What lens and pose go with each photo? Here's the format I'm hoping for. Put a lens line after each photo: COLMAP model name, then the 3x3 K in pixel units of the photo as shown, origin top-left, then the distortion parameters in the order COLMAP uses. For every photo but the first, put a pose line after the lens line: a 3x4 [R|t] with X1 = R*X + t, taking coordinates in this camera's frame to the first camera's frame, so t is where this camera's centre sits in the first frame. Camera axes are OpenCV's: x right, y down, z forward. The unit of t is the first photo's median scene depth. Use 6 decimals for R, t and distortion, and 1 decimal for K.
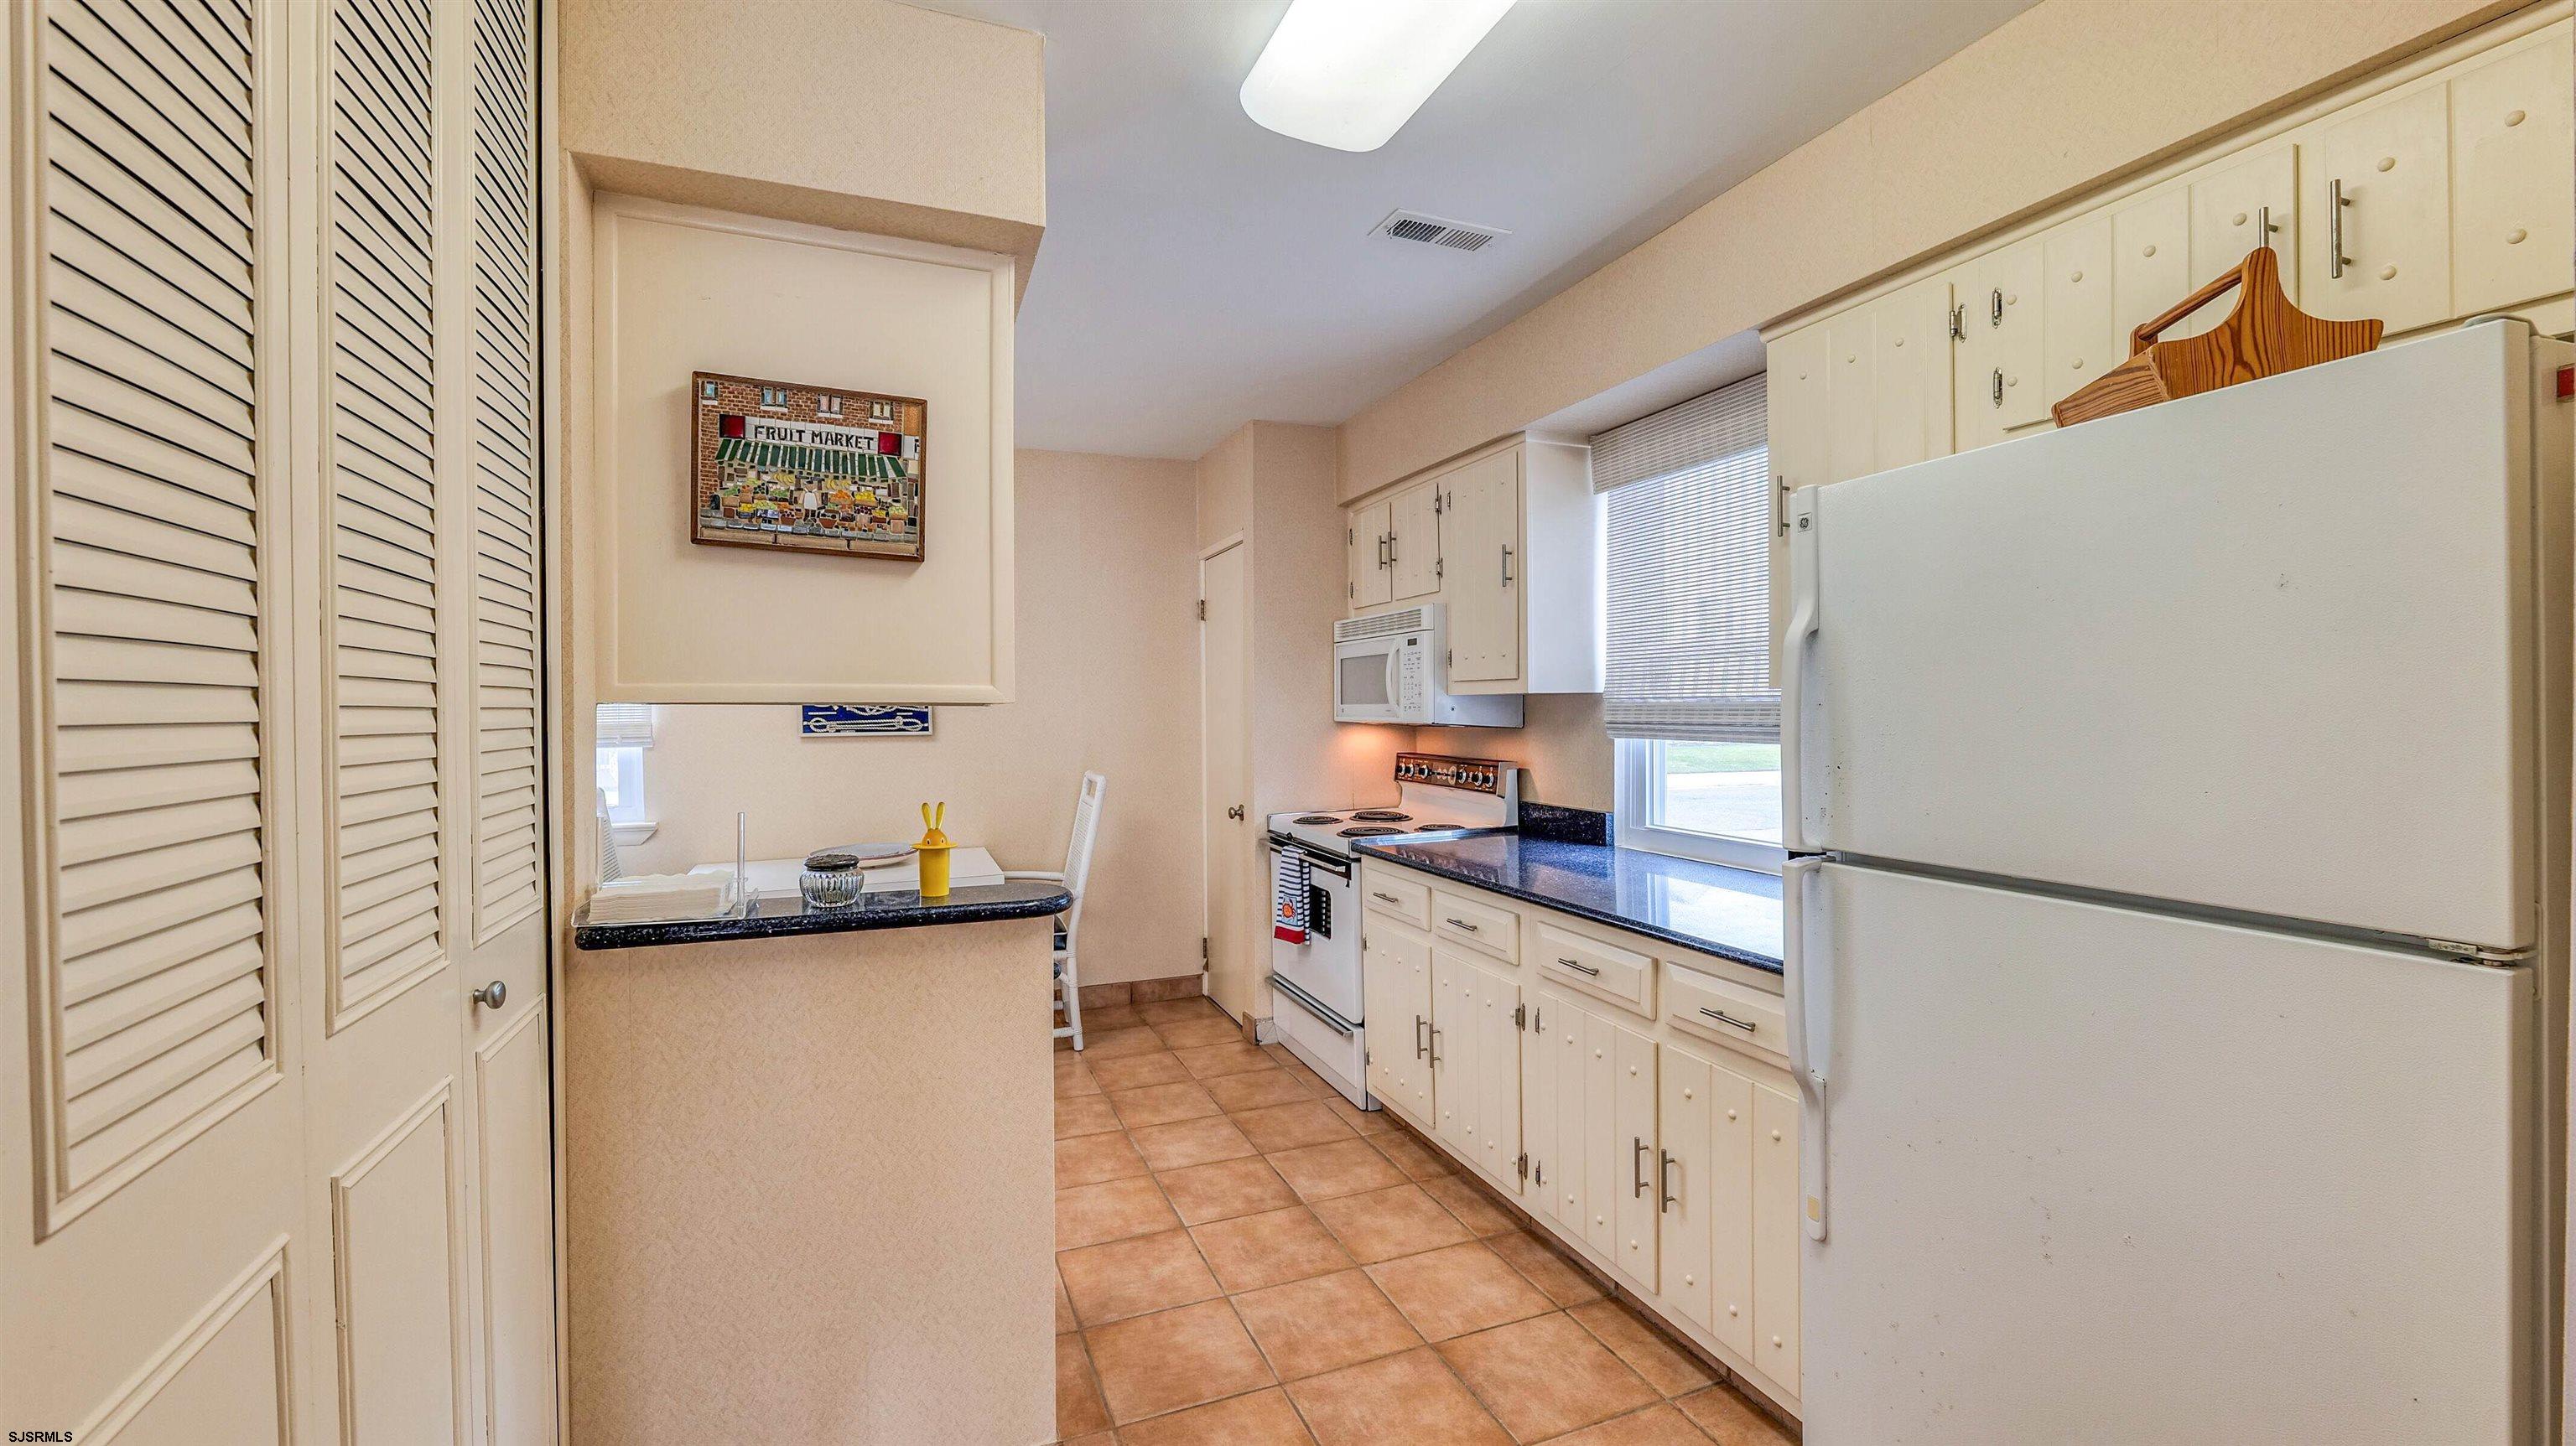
lens RADIAL K [[1083.4, 0, 1276.8], [0, 1083.4, 713.4], [0, 0, 1]] dist [0.001049, -0.000045]
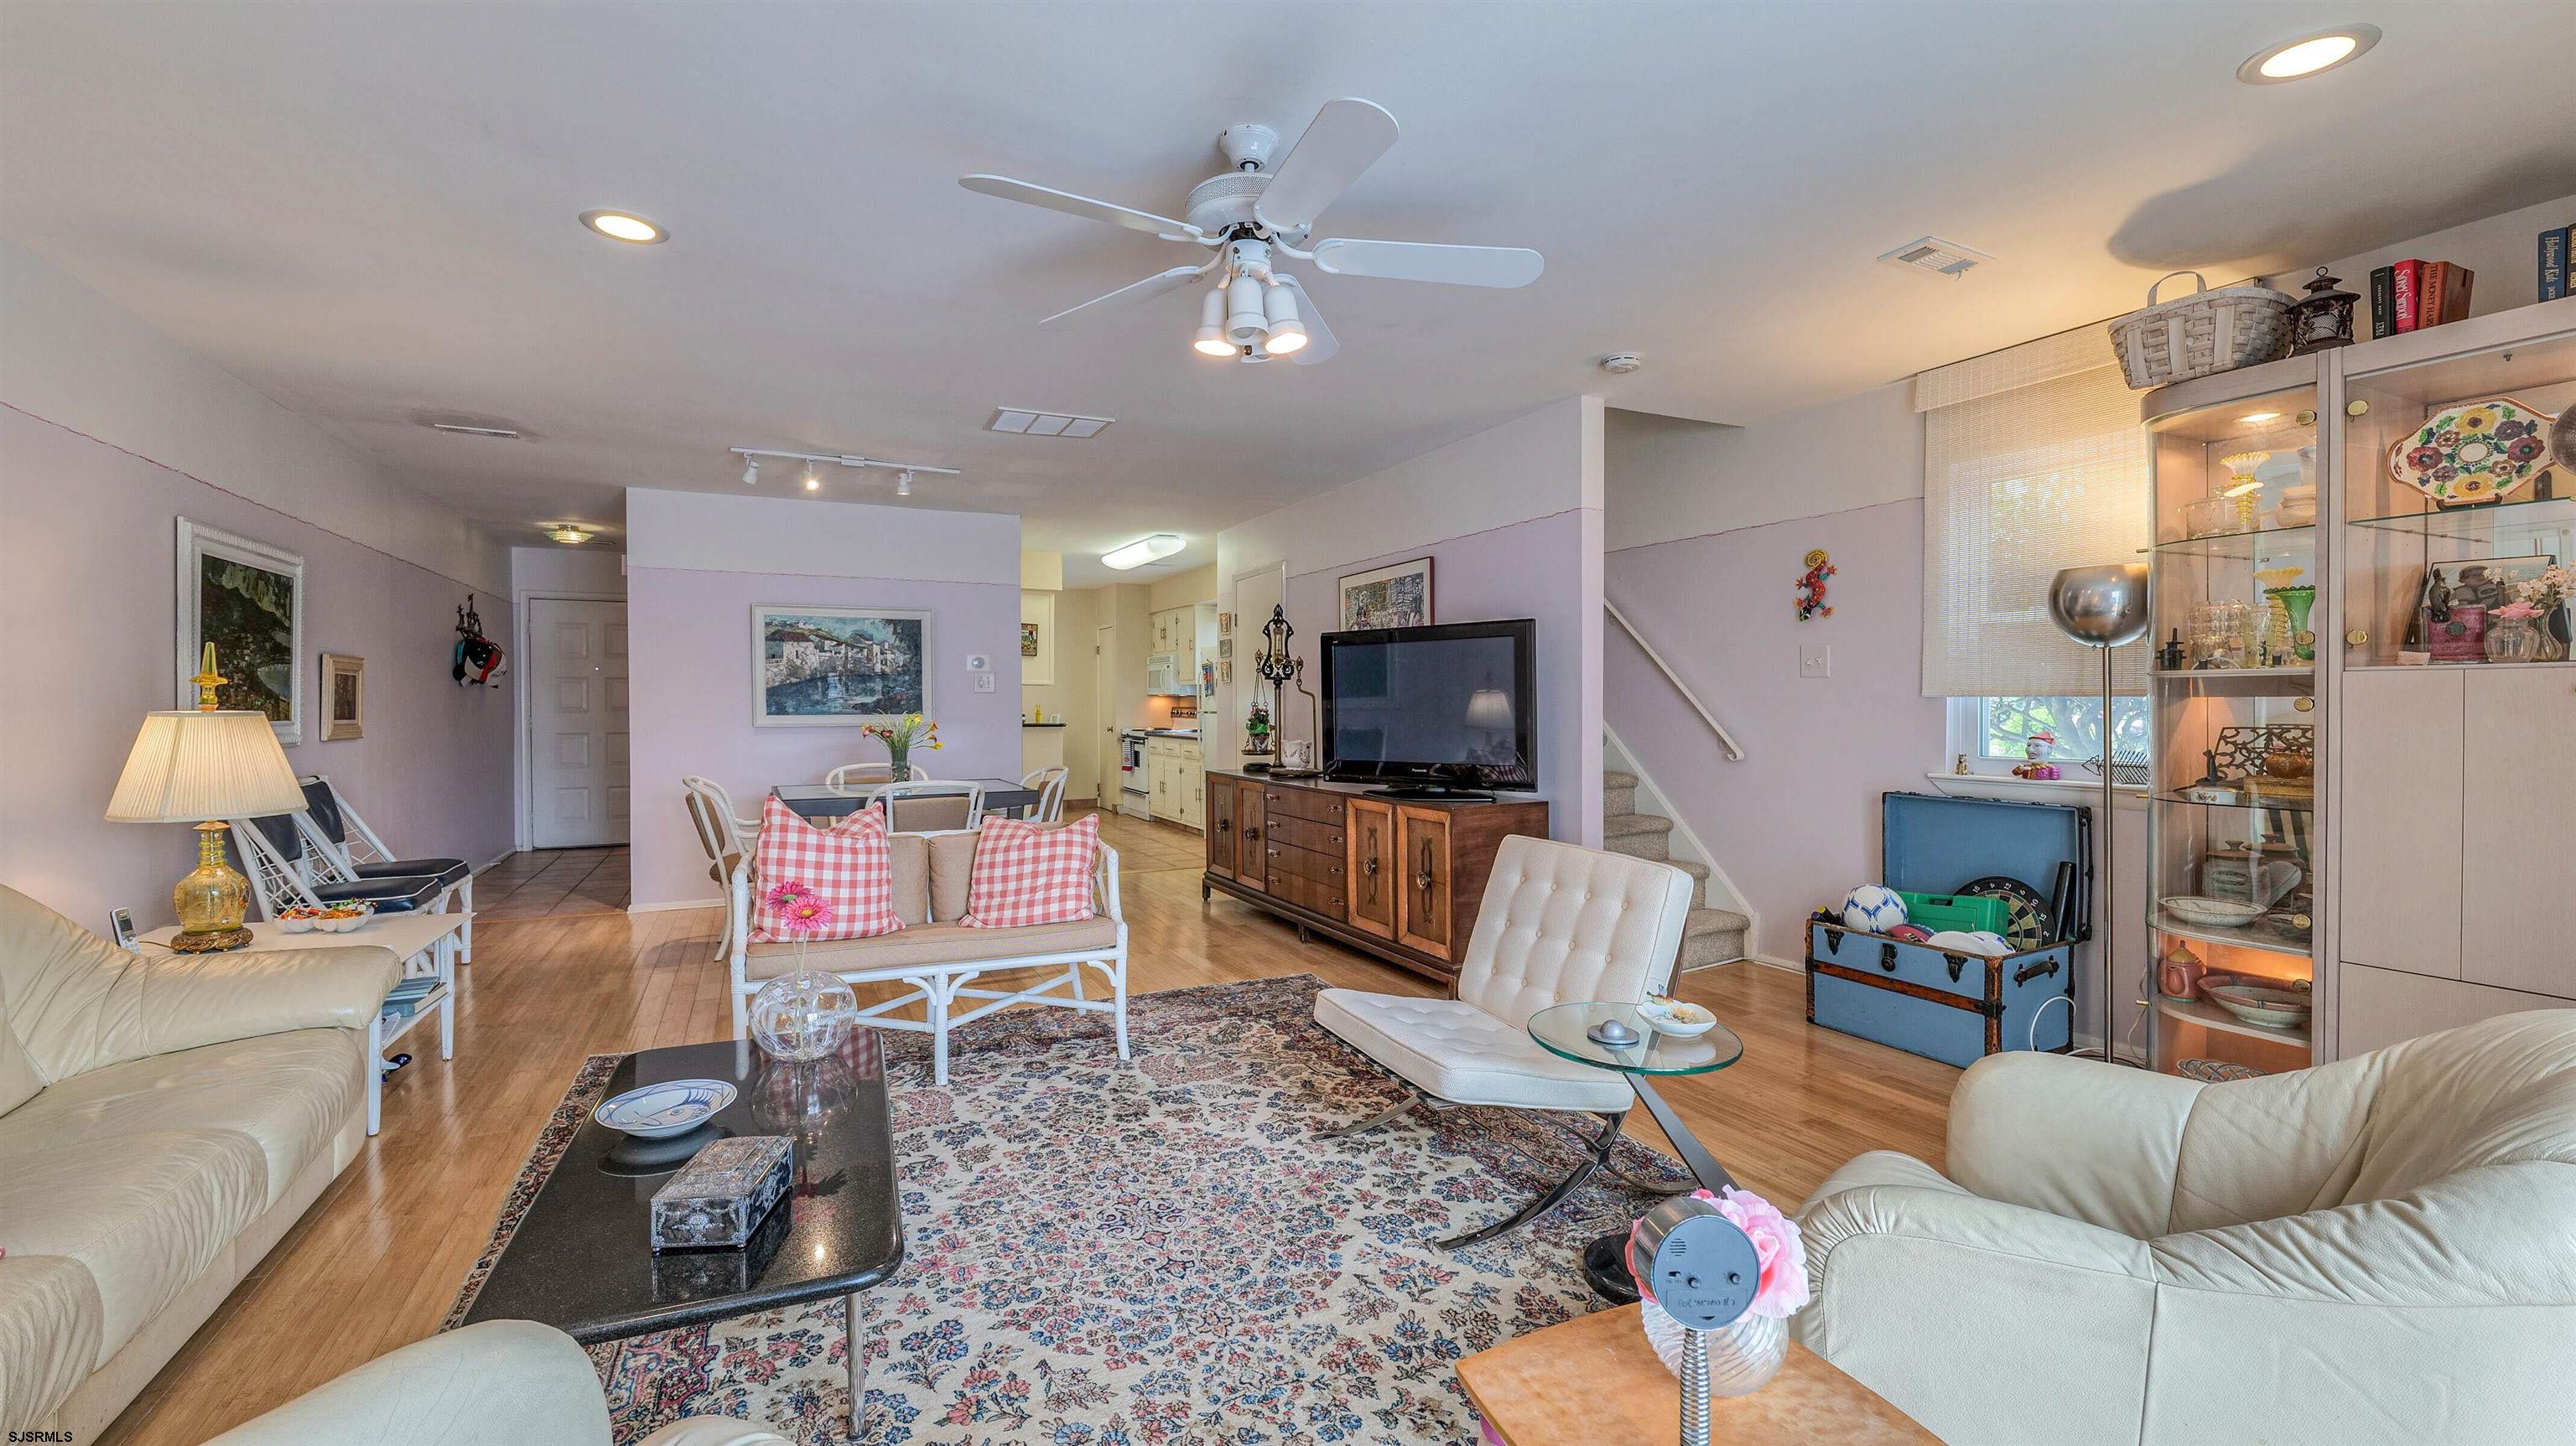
lens RADIAL K [[1083.4, 0, 1276.8], [0, 1083.4, 713.4], [0, 0, 1]] dist [0.001049, -0.000045]
pose [[0.996861, 0.003498, 0.079092, 0.174283], [-0.004004, 0.999973, 0.006234, 0.039486], [-0.079068, -0.006531, 0.996848, -1.824967]]
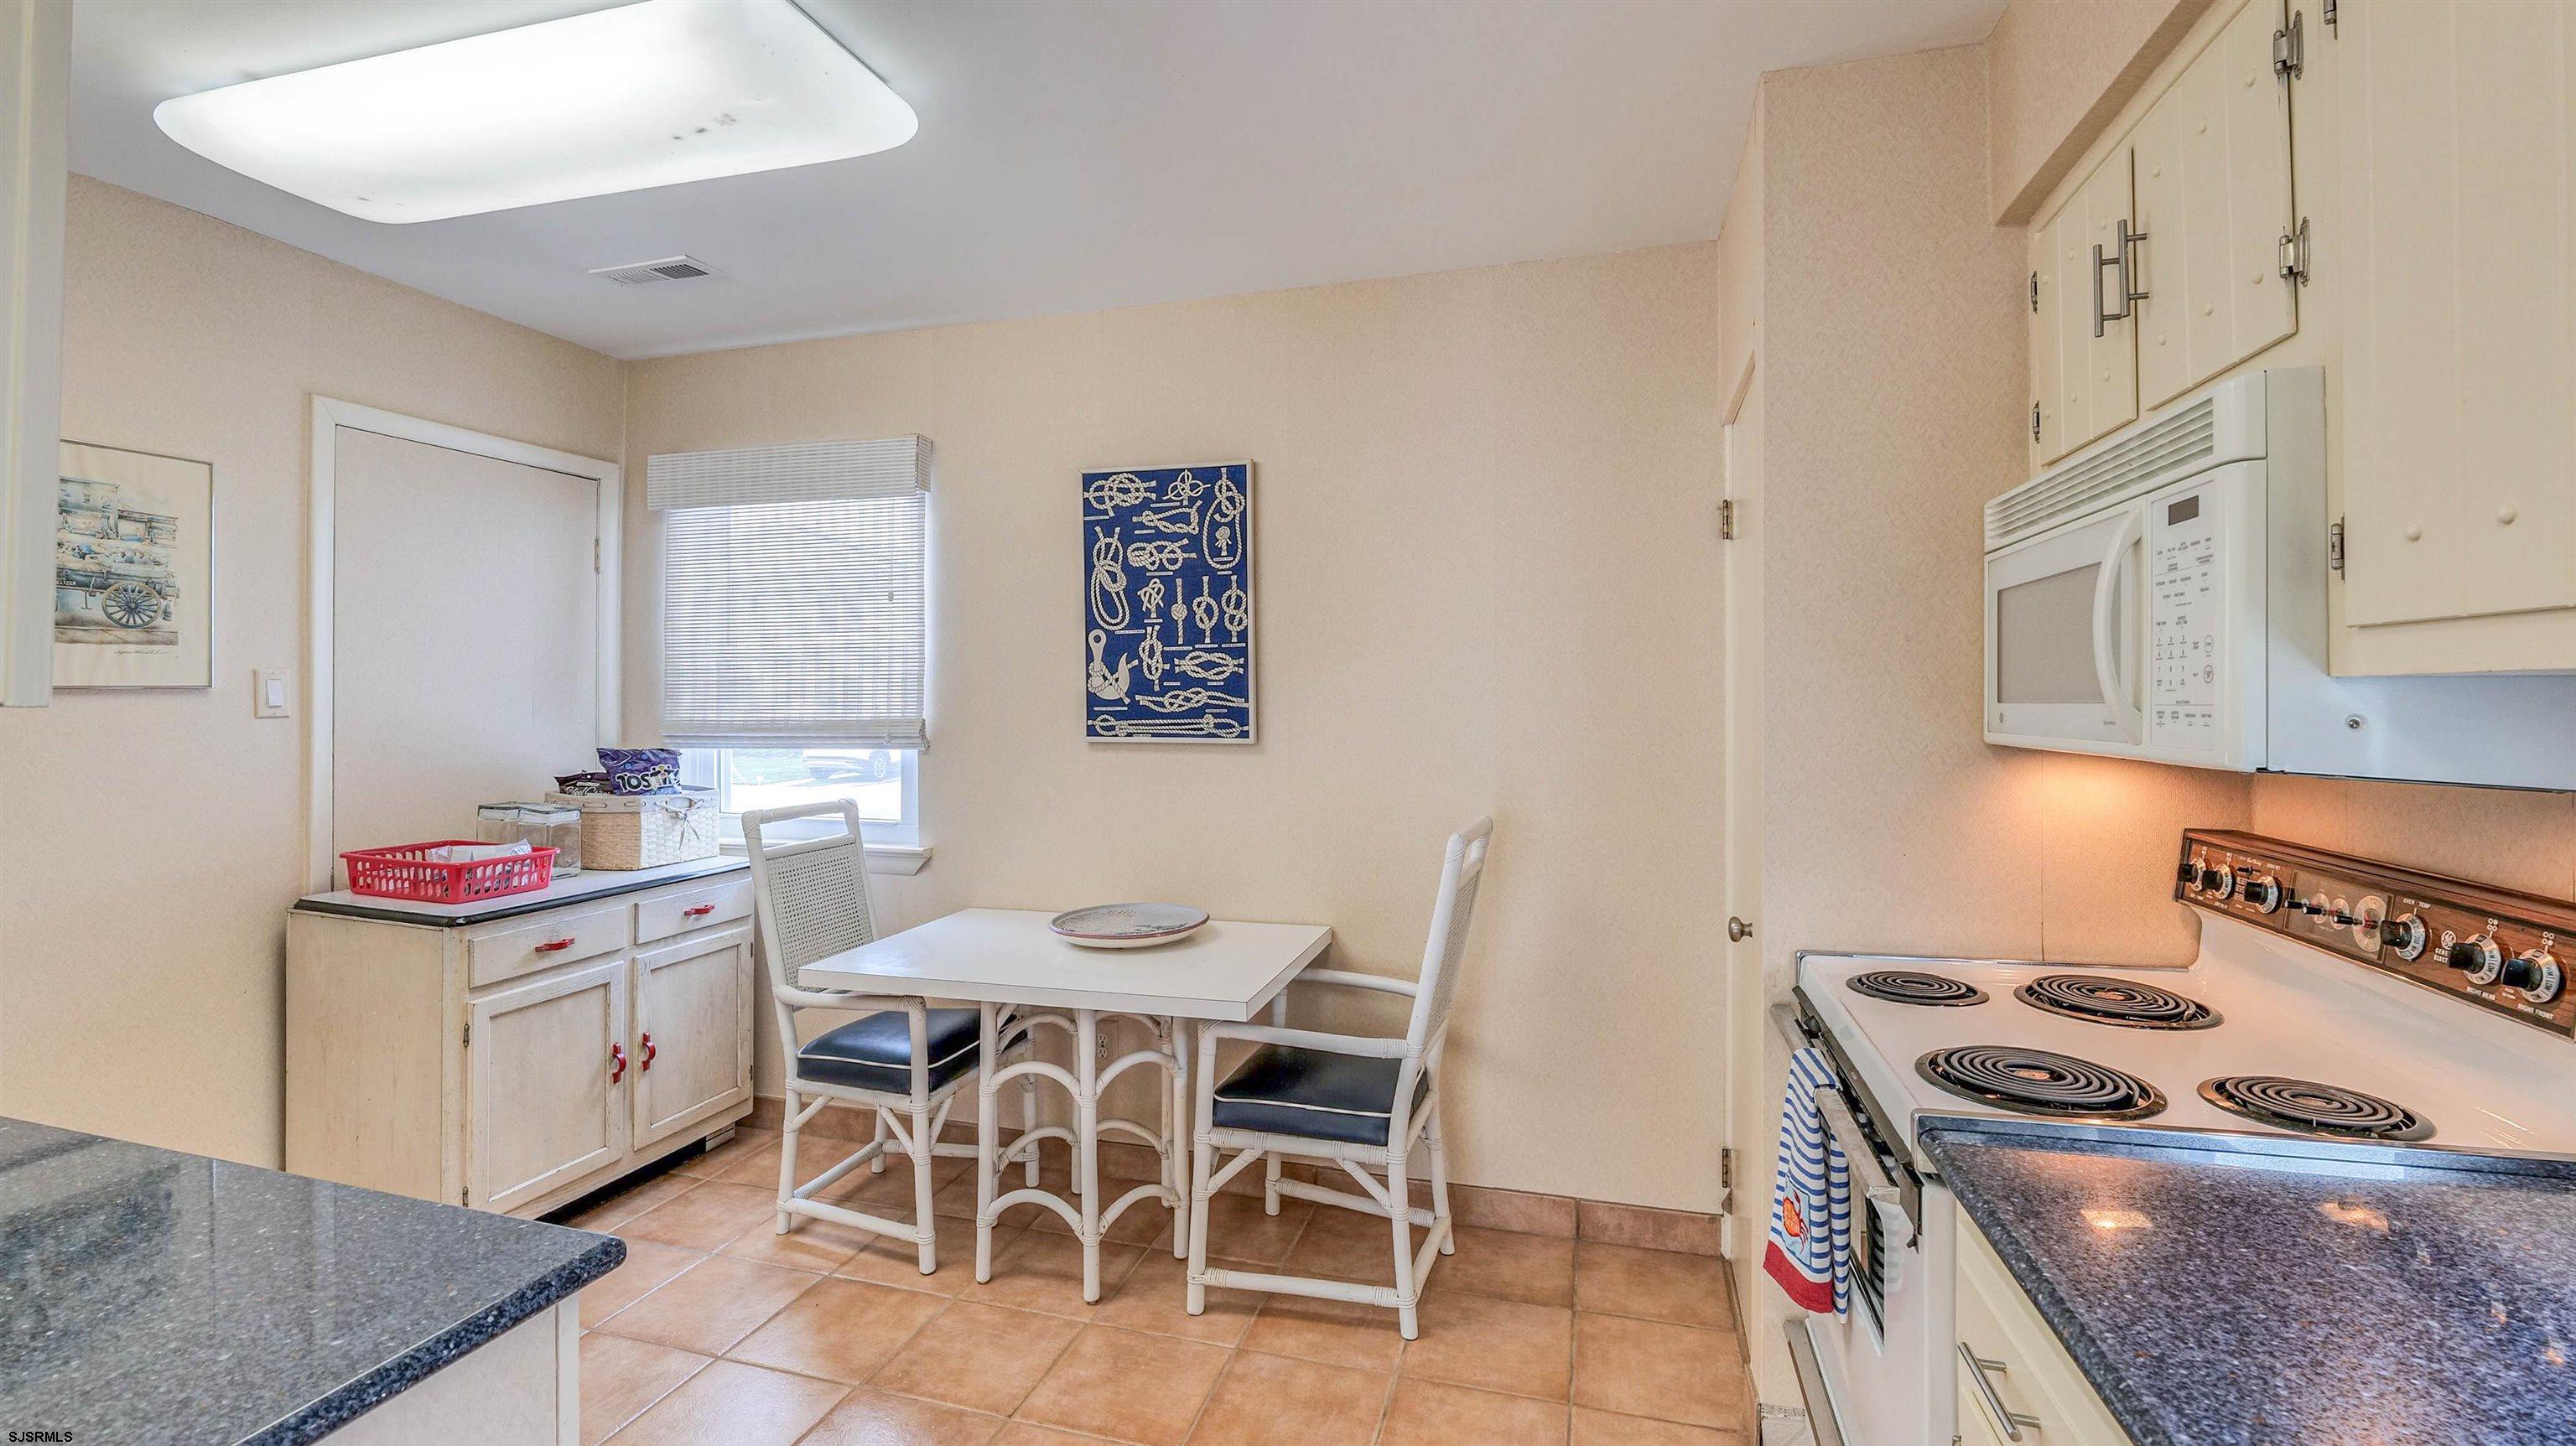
lens RADIAL K [[1107.8, 0, 1275.8], [0, 1107.8, 693.0], [0, 0, 1]] dist [-0.003086, -0.000499]
pose [[0.792344, 0.003835, -0.610063, 0.104244], [-0.011192, 0.999903, -0.008250, -0.005890], [0.609972, 0.013365, 0.792310, 0.537598]]
